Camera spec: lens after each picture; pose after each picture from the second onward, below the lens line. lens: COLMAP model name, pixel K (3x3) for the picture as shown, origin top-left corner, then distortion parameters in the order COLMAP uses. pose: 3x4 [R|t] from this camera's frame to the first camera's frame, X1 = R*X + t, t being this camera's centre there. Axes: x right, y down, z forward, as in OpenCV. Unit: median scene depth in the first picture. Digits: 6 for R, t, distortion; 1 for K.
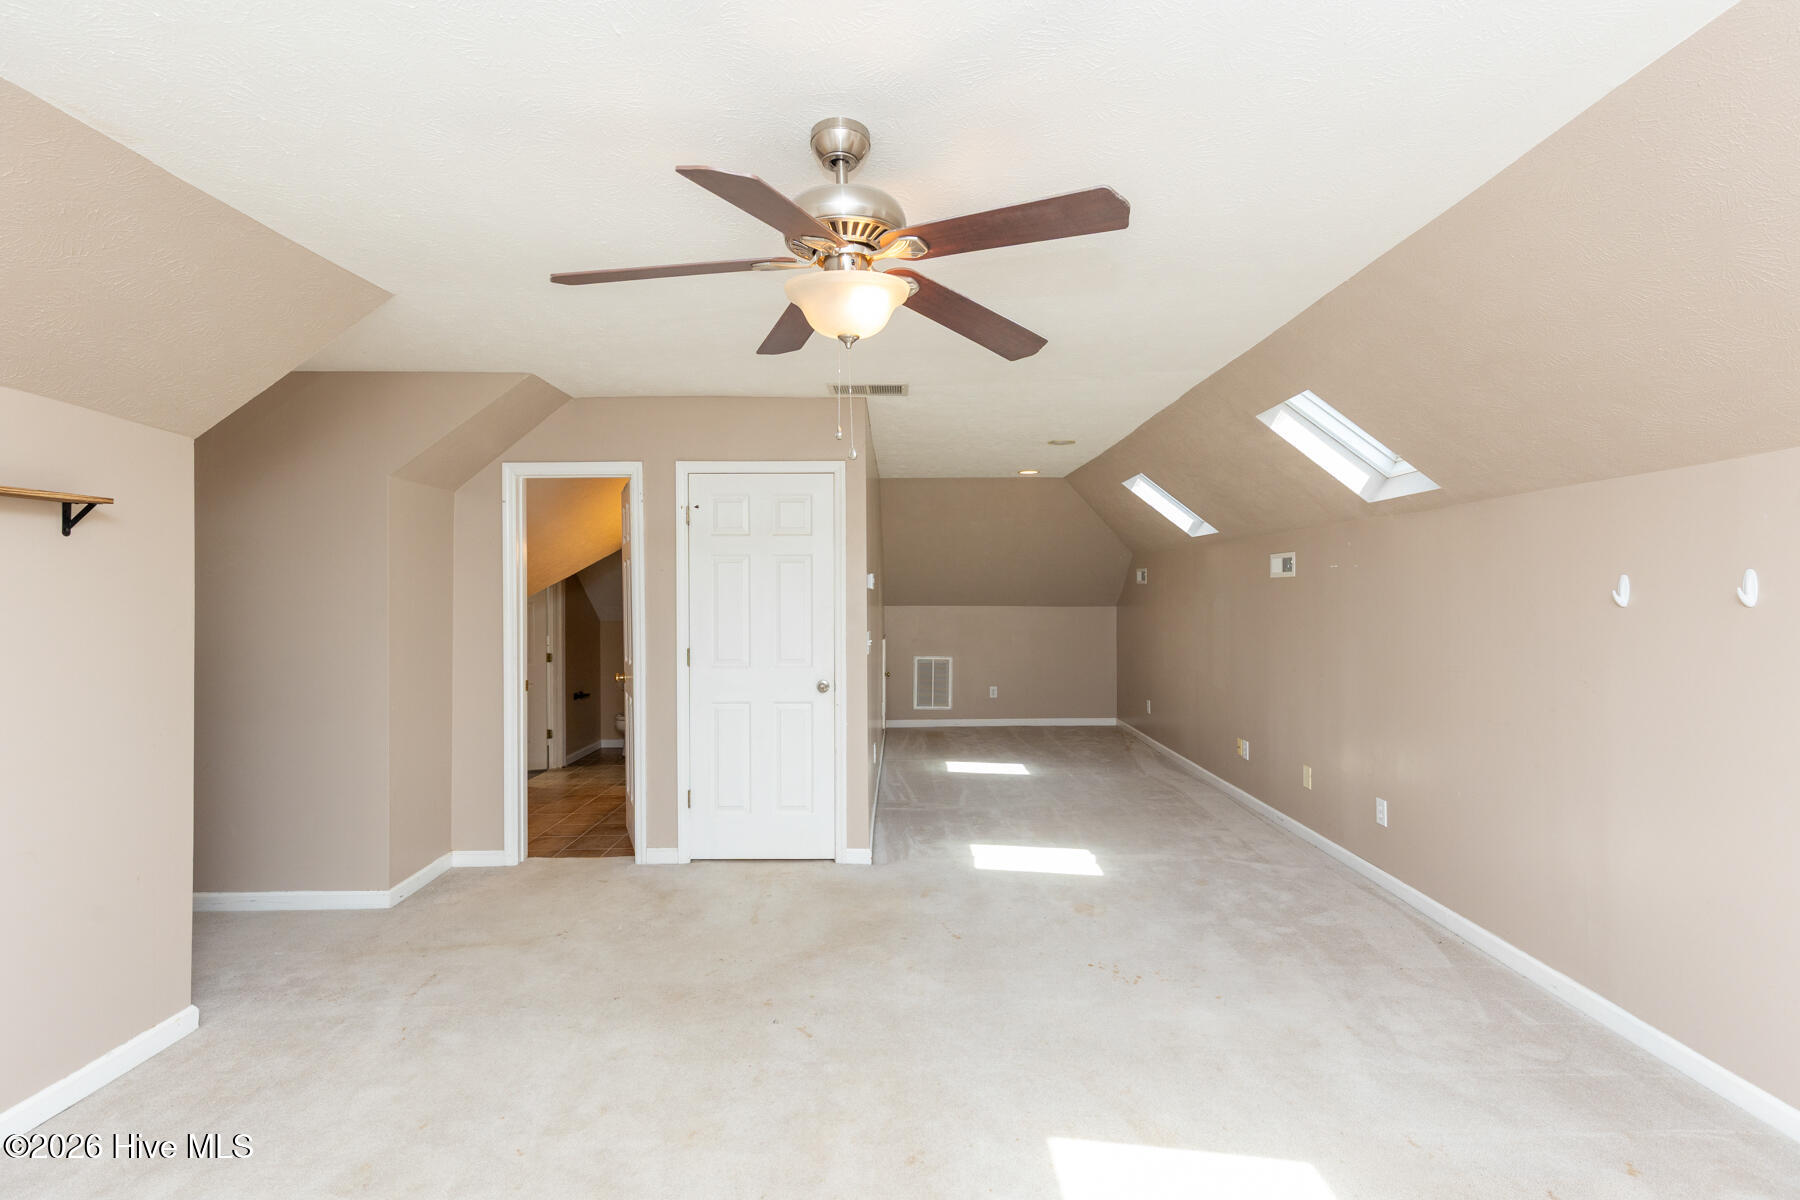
lens RADIAL K [[809.6, 0, 902.6], [0, 809.6, 593.9], [0, 0, 1]] dist [0.009013, -0.000403]
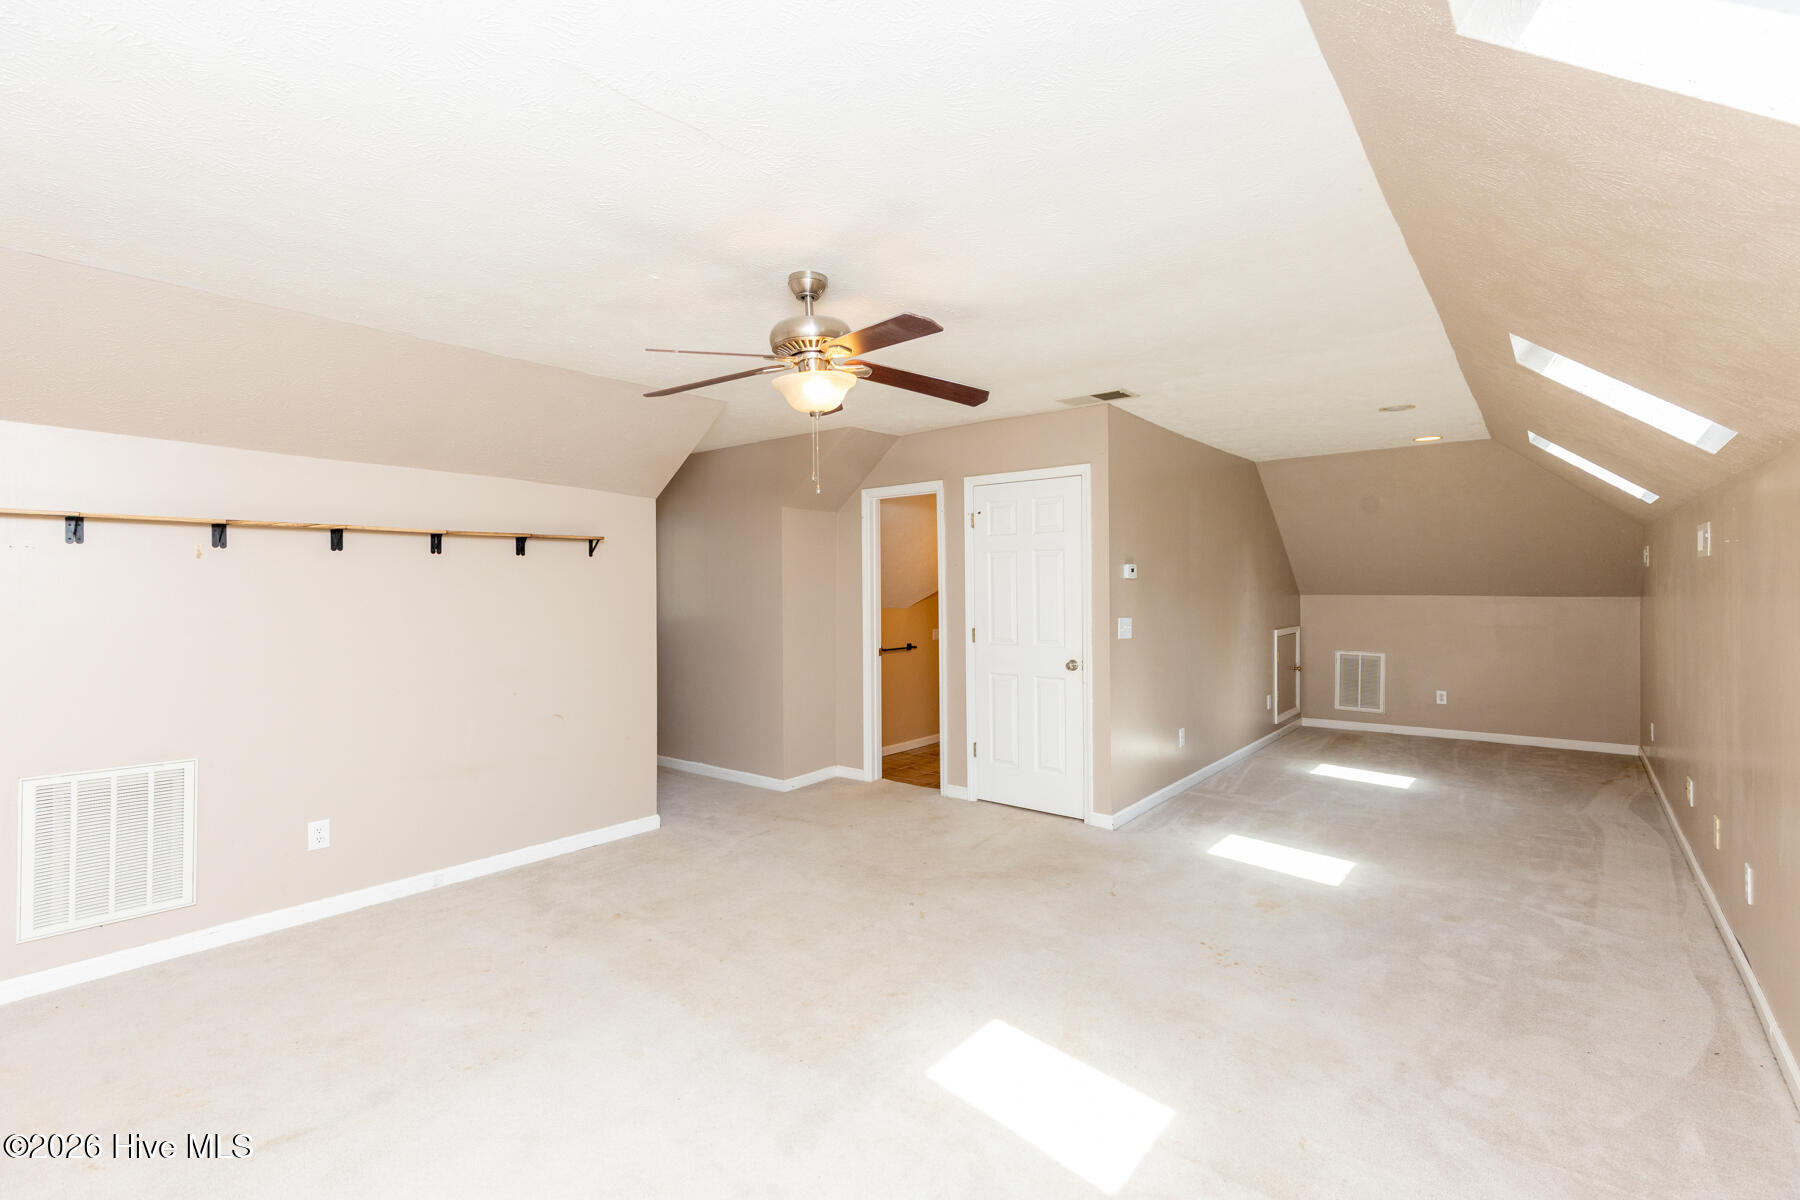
lens RADIAL K [[809.6, 0, 902.6], [0, 809.6, 593.9], [0, 0, 1]] dist [0.009013, -0.000403]
pose [[0.776475, 0.002962, -0.630141, 0.432982], [0.005777, 0.999913, 0.011819, -0.000050], [0.630122, -0.012817, 0.776391, -0.025177]]
